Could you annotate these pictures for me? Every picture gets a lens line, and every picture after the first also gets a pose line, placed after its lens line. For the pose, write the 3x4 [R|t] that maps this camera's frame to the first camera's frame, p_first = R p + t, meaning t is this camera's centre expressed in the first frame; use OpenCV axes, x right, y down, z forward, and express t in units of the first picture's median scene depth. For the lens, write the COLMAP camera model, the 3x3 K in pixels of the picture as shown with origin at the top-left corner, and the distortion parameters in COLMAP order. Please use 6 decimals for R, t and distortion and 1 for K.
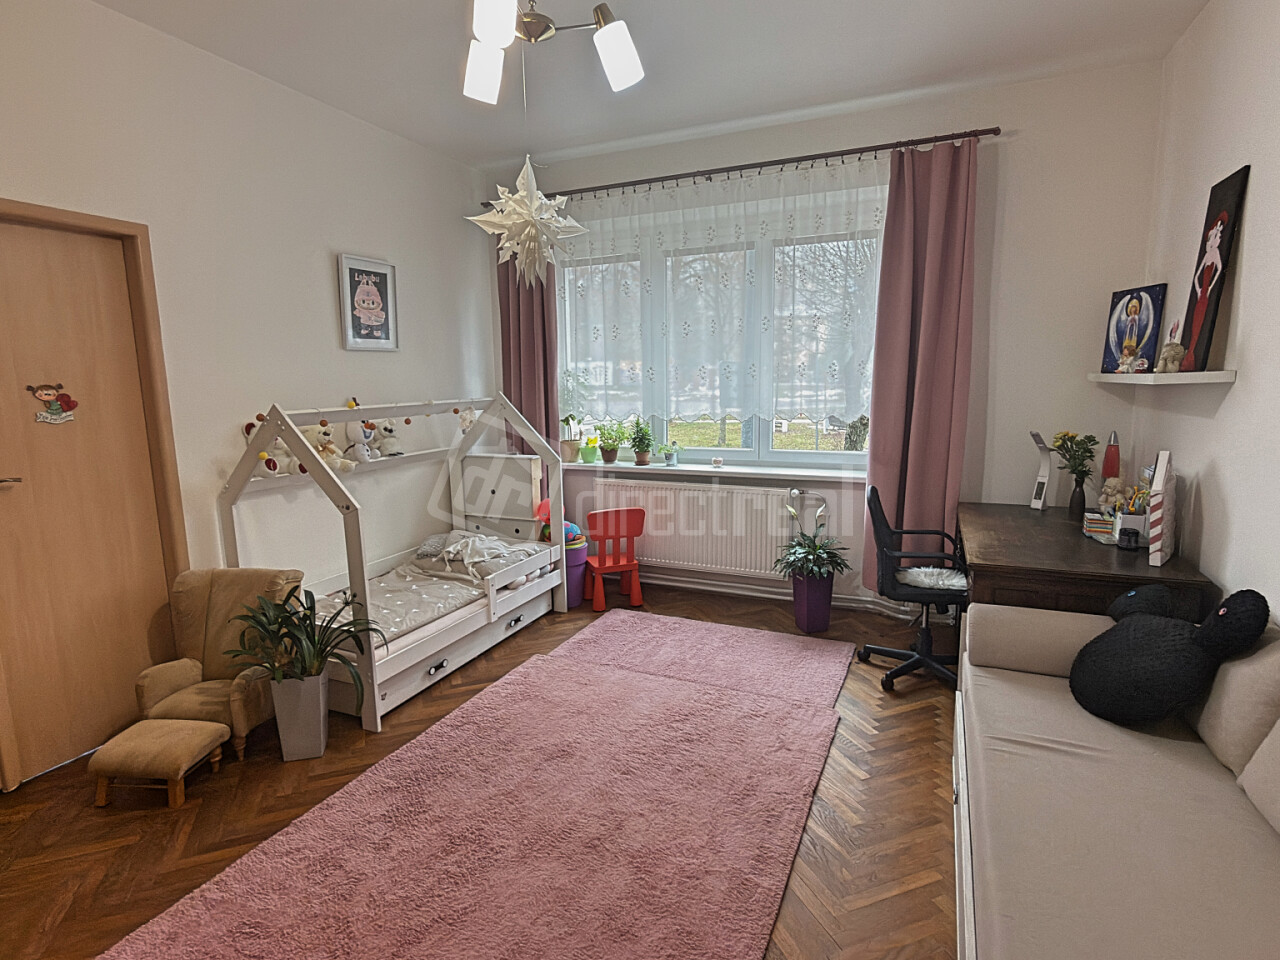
lens RADIAL K [[678.4, 0, 638.1], [0, 678.4, 474.7], [0, 0, 1]] dist [-0.001568, 0.000585]
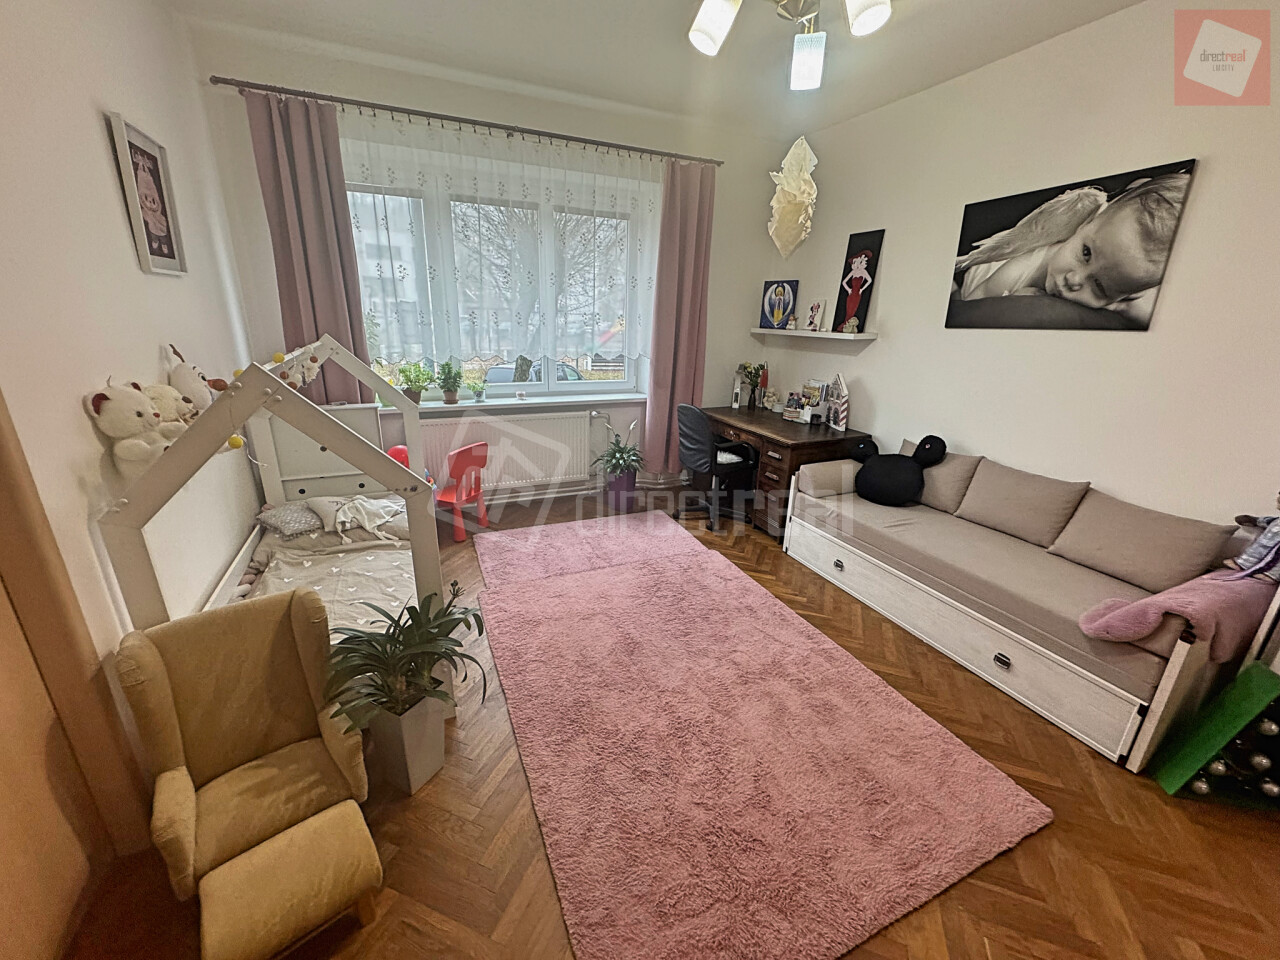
lens RADIAL K [[509.0, 0, 634.4], [0, 509.0, 477.7], [0, 0, 1]] dist [-0.002919, 0.000763]
pose [[0.667444, -0.195833, 0.718448, -0.547808], [0.070068, 0.977036, 0.201225, -0.056185], [-0.741356, -0.083966, 0.665839, 0.309746]]
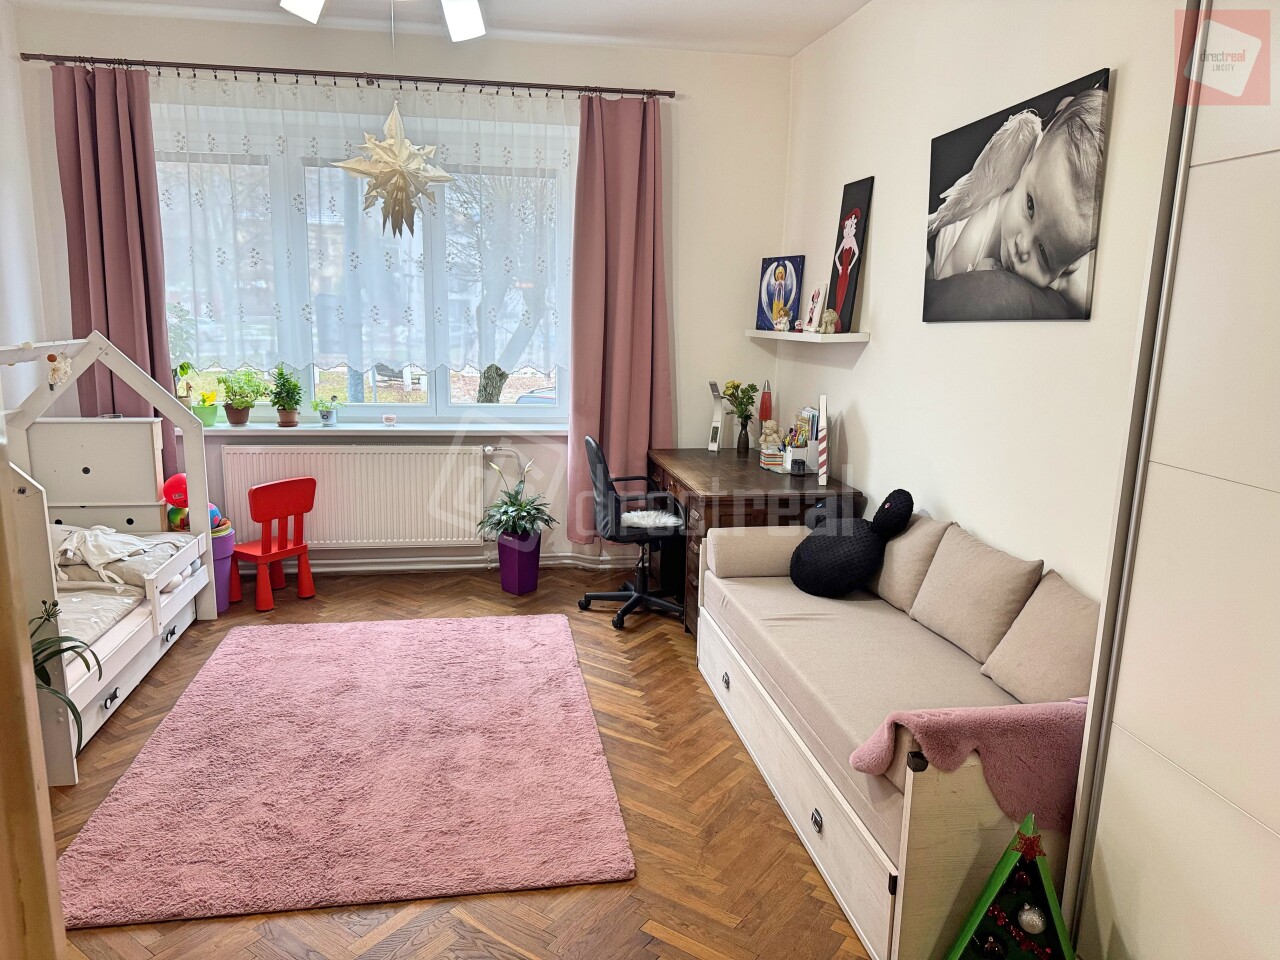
lens RADIAL K [[893.2, 0, 625.6], [0, 893.2, 483.2], [0, 0, 1]] dist [0.050834, -0.060723]
pose [[0.835523, -0.070532, 0.544910, -0.329018], [0.045234, 0.997190, 0.059715, 0.009193], [-0.547591, -0.025244, 0.836365, -0.144217]]
